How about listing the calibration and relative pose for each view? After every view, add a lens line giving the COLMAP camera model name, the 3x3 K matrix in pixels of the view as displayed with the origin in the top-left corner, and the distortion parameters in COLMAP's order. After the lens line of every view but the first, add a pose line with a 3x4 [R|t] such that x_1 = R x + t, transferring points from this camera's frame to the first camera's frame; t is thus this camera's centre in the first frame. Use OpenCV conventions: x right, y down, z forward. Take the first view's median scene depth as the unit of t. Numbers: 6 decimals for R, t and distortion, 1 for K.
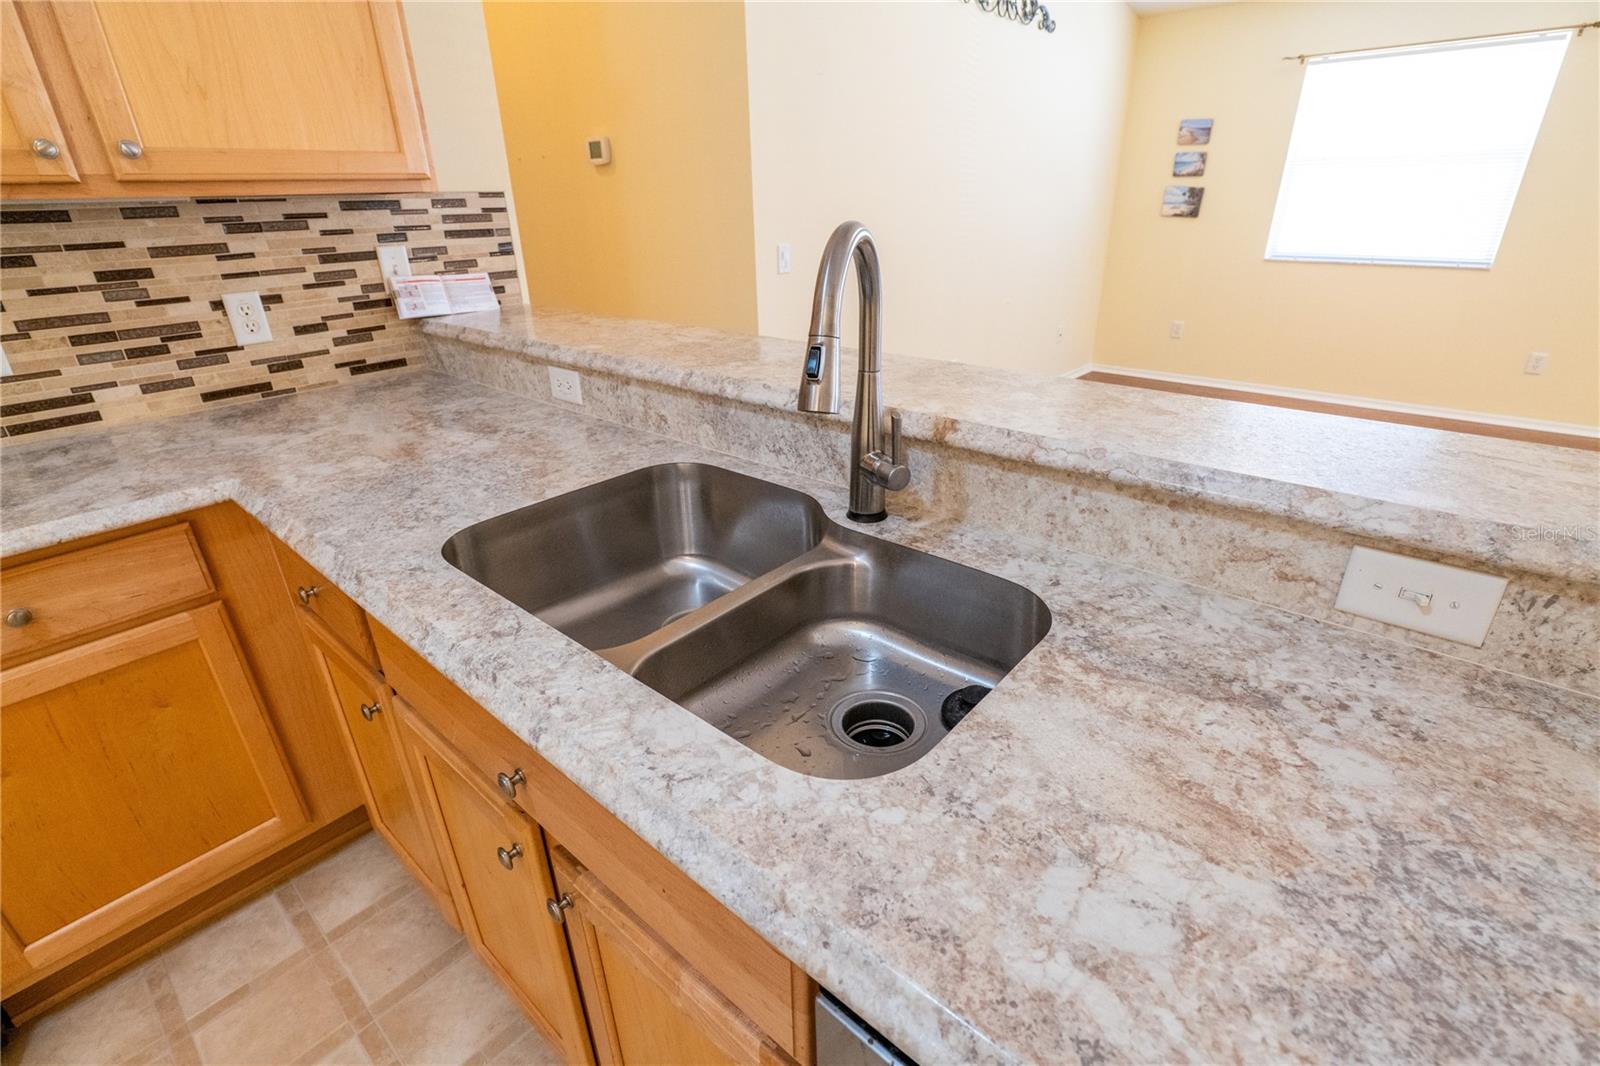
lens RADIAL K [[729.6, 0, 798.0], [0, 729.6, 537.5], [0, 0, 1]] dist [-0.029033, 0.008757]
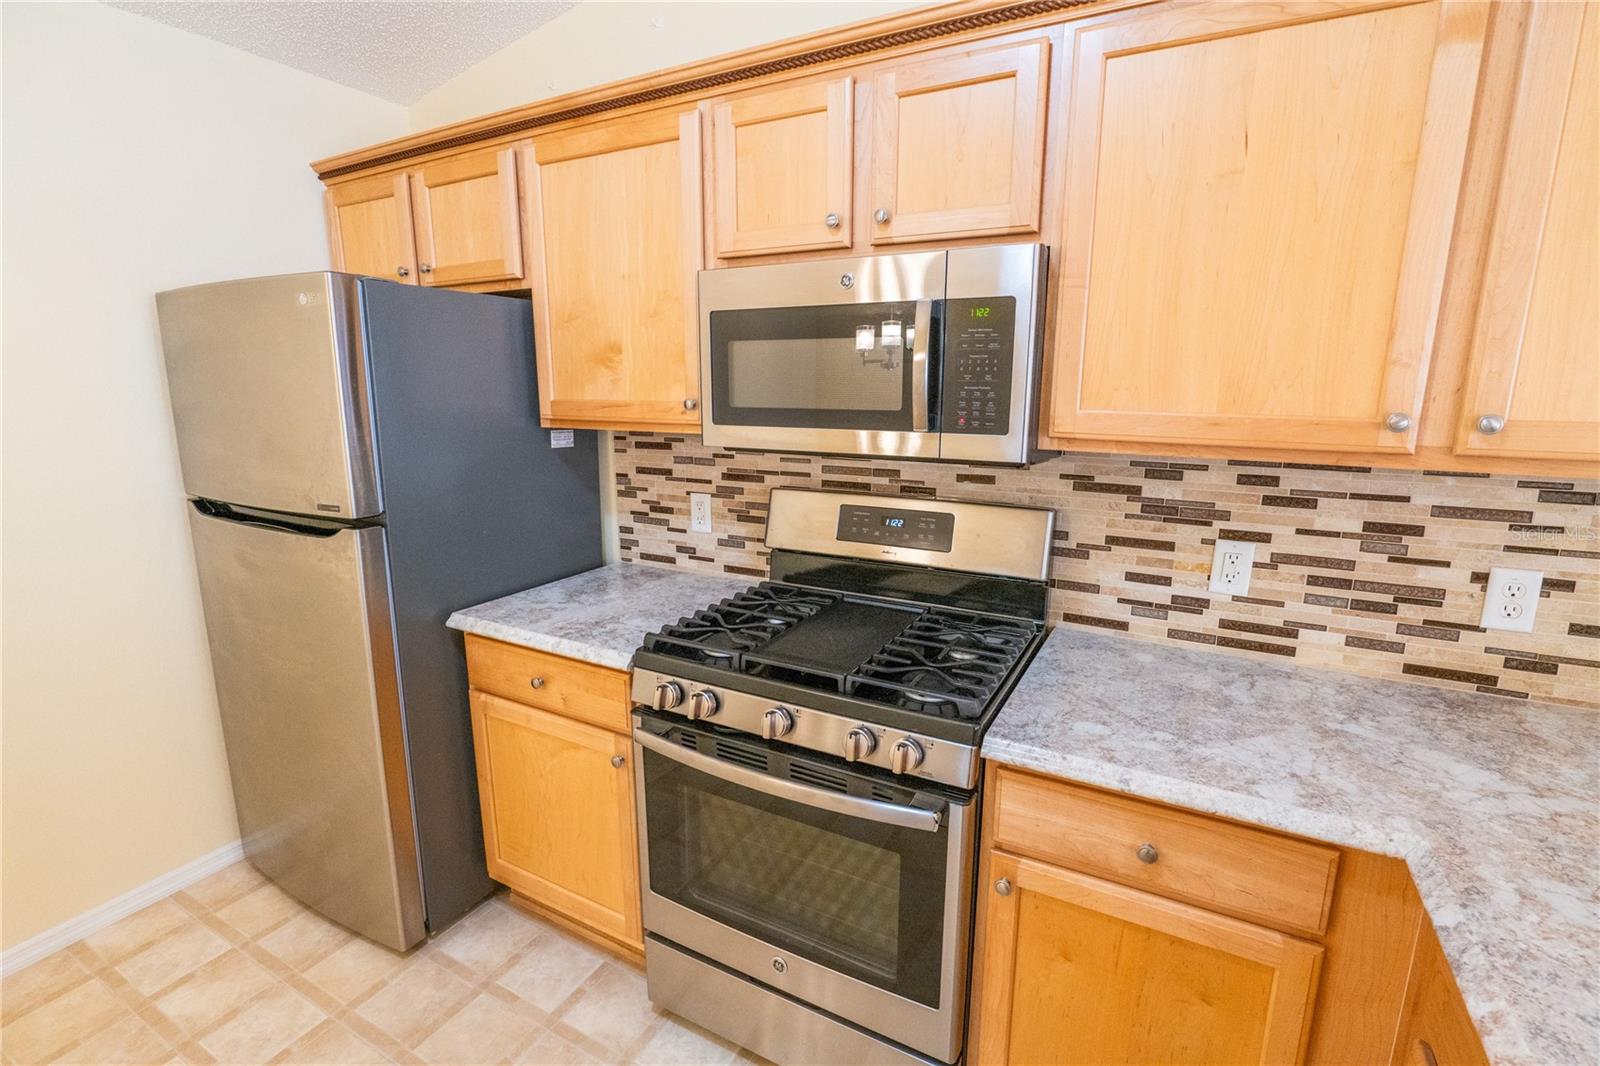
lens RADIAL K [[735.3, 0, 808.4], [0, 735.3, 532.6], [0, 0, 1]] dist [-0.027809, 0.008449]
pose [[0.222180, 0.221384, -0.949539, -0.219268], [-0.419480, 0.900844, 0.111878, -0.147707], [0.880155, 0.373455, 0.293016, 0.069057]]
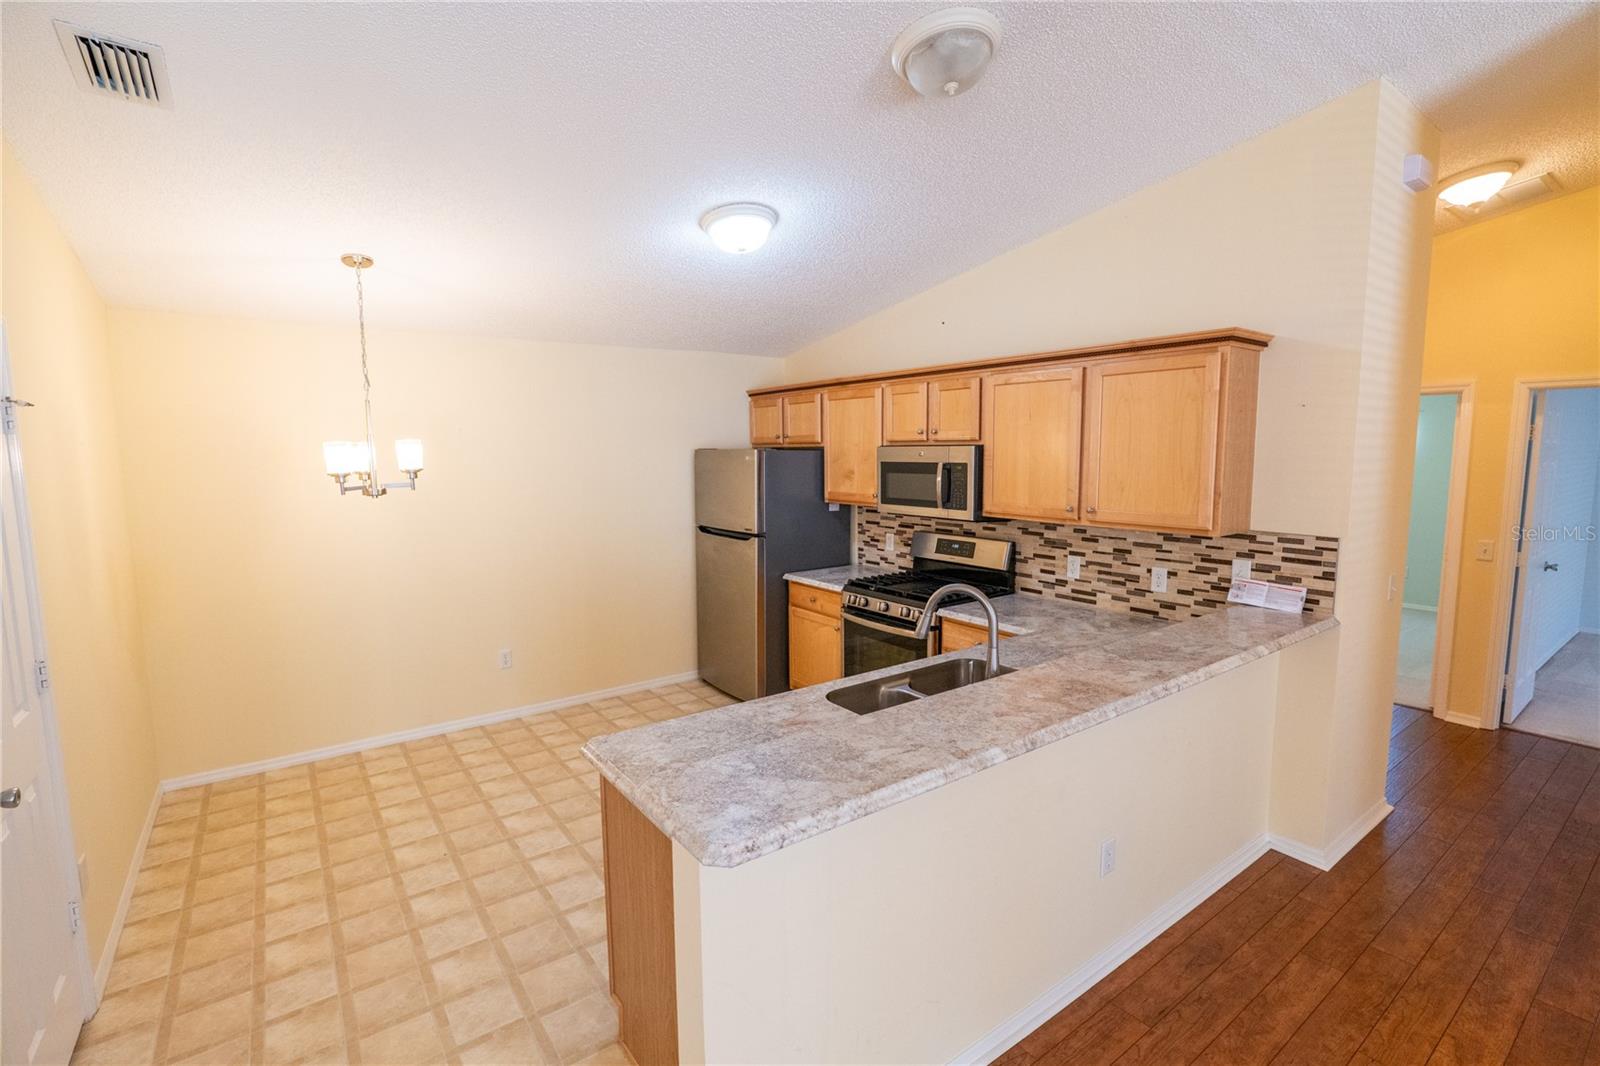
lens RADIAL K [[735.3, 0, 808.4], [0, 735.3, 532.6], [0, 0, 1]] dist [-0.027809, 0.008449]
pose [[-0.213163, 0.135197, -0.967617, 1.475978], [-0.400653, 0.891180, 0.212779, -0.497947], [0.891089, 0.433035, -0.135800, 0.383601]]
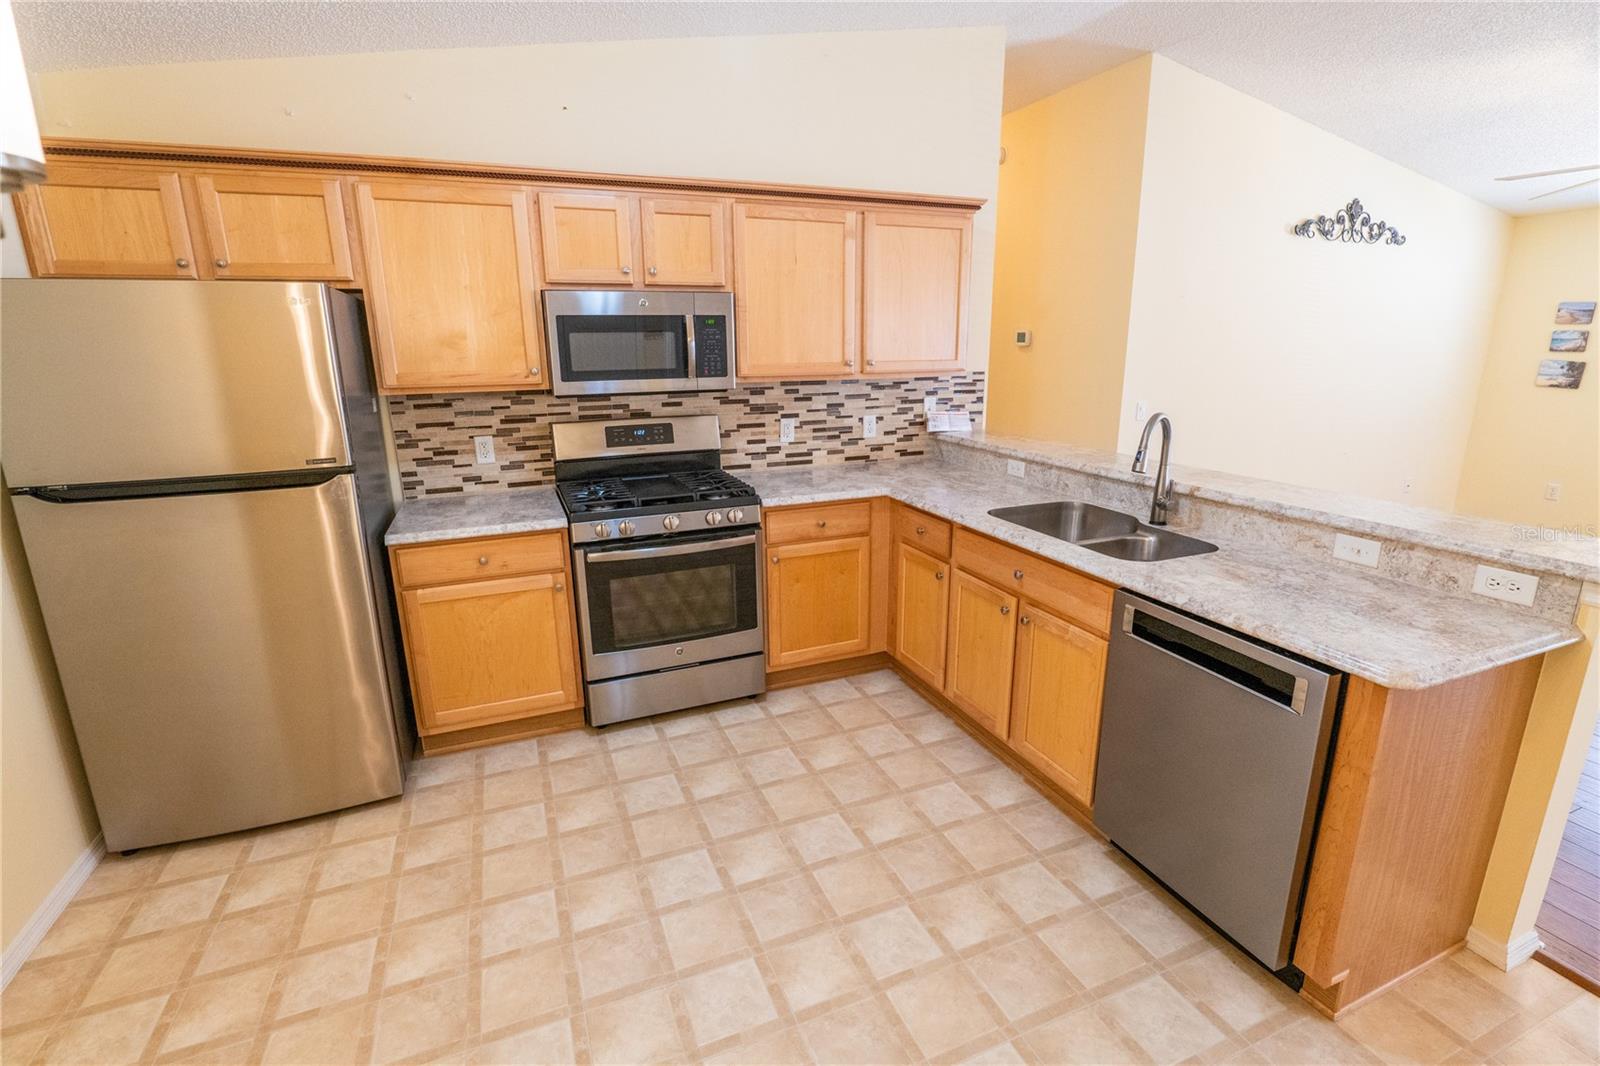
lens RADIAL K [[741.1, 0, 800.0], [0, 741.1, 533.0], [0, 0, 1]] dist [-0.015378, 0.000427]
pose [[0.897613, 0.124744, -0.422764, 0.046358], [-0.195563, 0.972258, -0.128338, 0.372142], [0.395026, 0.197874, 0.897107, -1.136159]]
